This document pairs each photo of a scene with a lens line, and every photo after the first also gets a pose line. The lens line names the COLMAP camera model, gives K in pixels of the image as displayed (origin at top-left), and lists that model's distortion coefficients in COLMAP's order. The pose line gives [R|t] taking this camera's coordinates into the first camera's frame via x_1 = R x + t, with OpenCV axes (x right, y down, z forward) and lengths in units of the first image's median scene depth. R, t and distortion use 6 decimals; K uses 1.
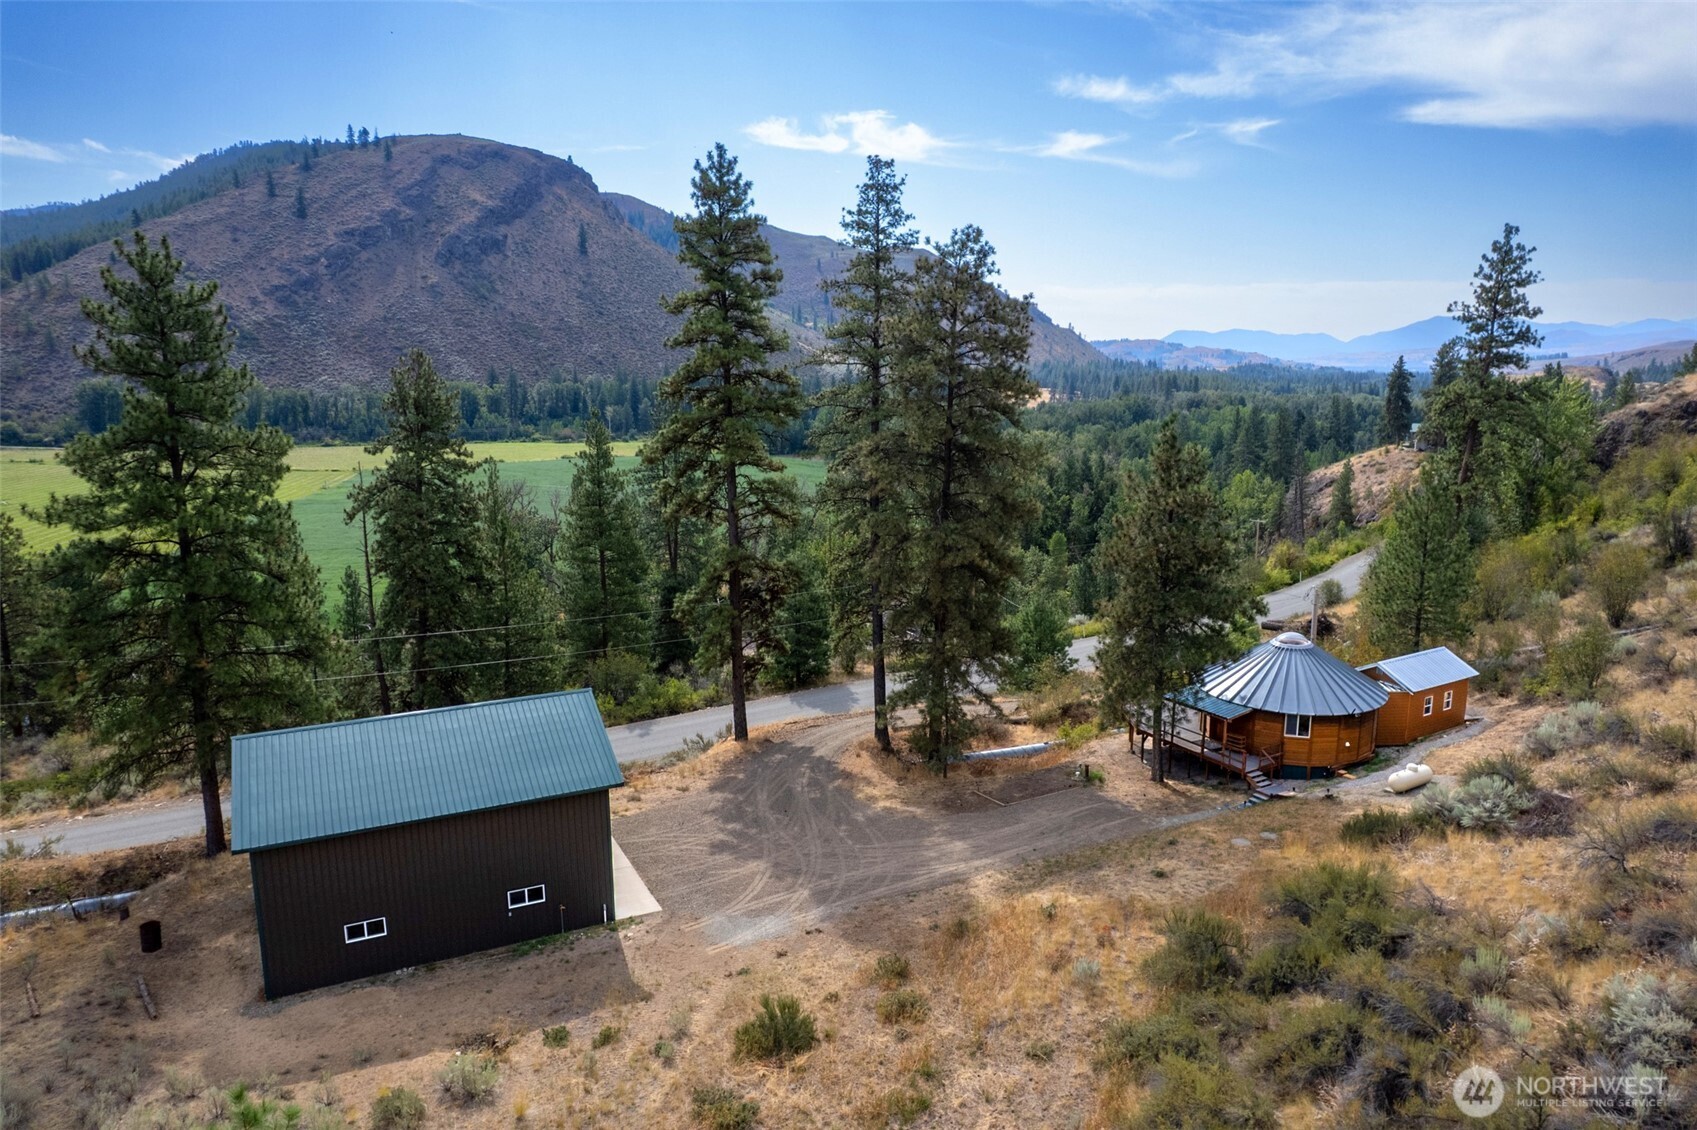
lens RADIAL K [[1082.3, 0, 843.9], [0, 1082.3, 560.5], [0, 0, 1]] dist [-0.088000, 0.074172]
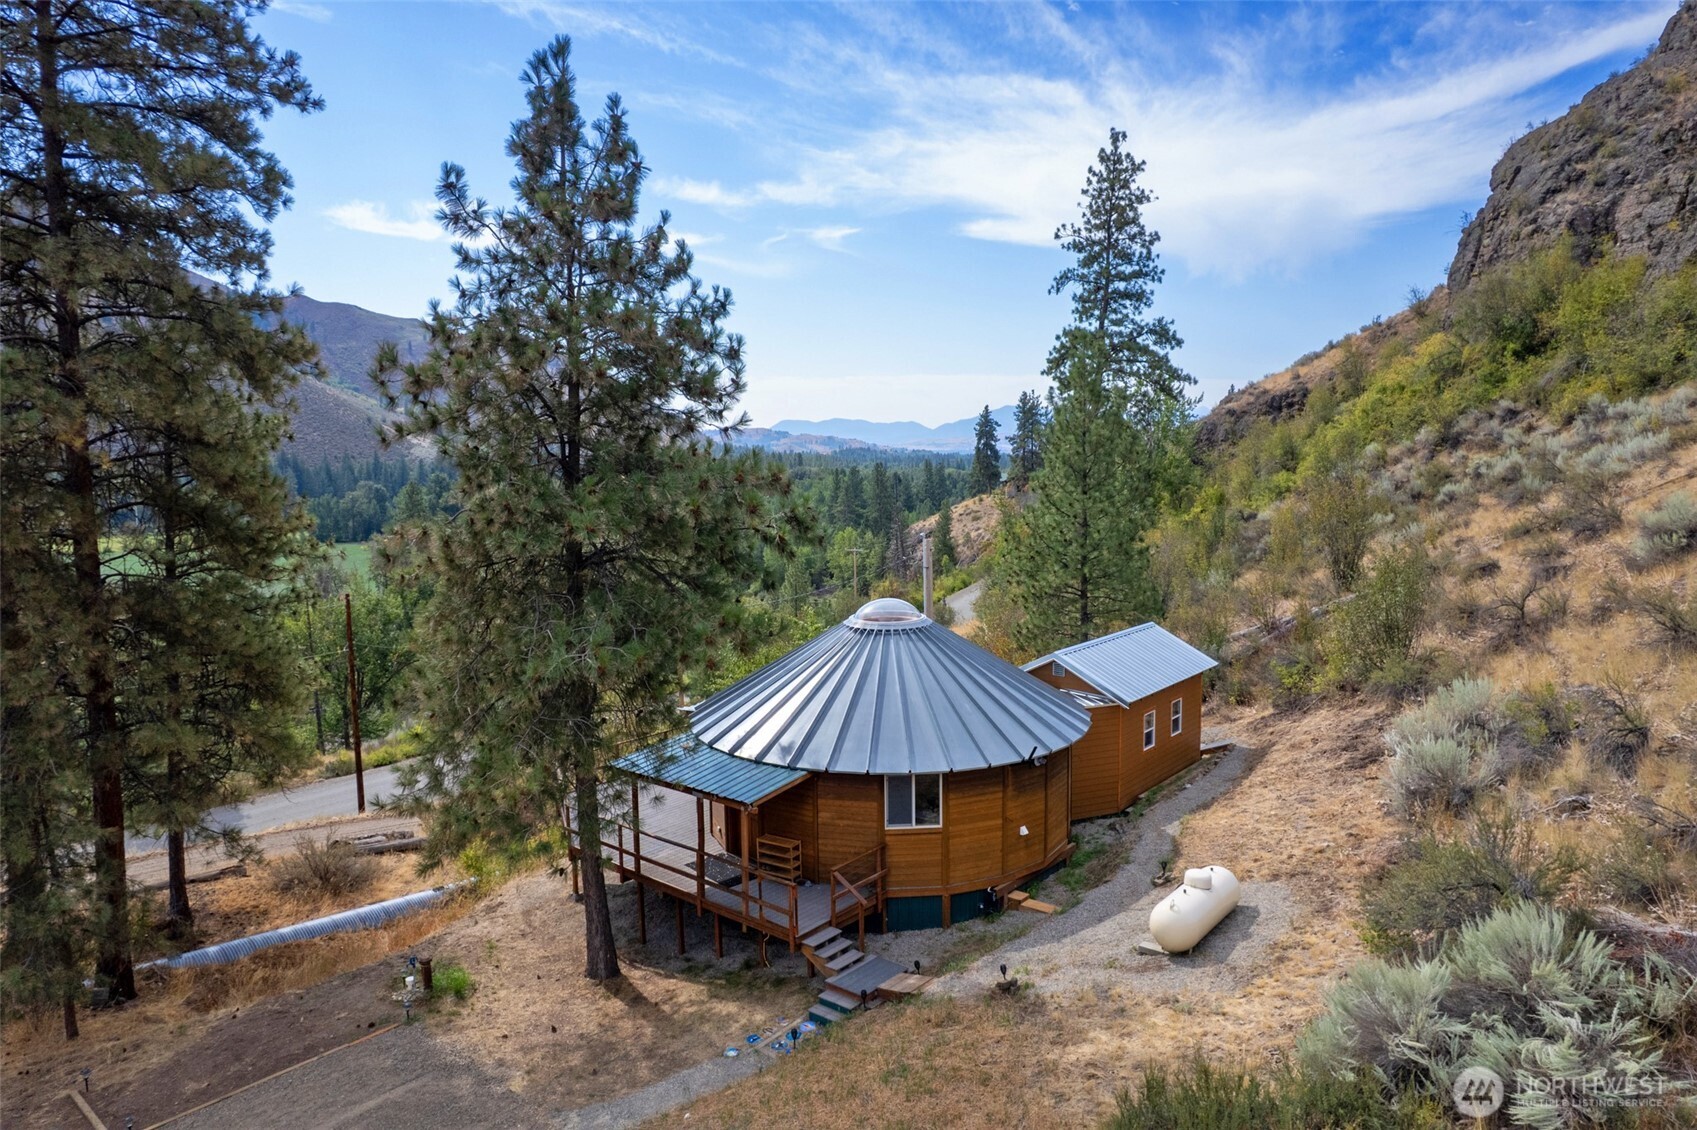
lens RADIAL K [[1081.7, 0, 845.9], [0, 1081.7, 558.6], [0, 0, 1]] dist [-0.074389, 0.070525]
pose [[0.938133, -0.042998, 0.343595, 0.119004], [0.071558, 0.994915, -0.070871, 0.040446], [-0.338801, 0.091073, 0.936440, 0.277122]]
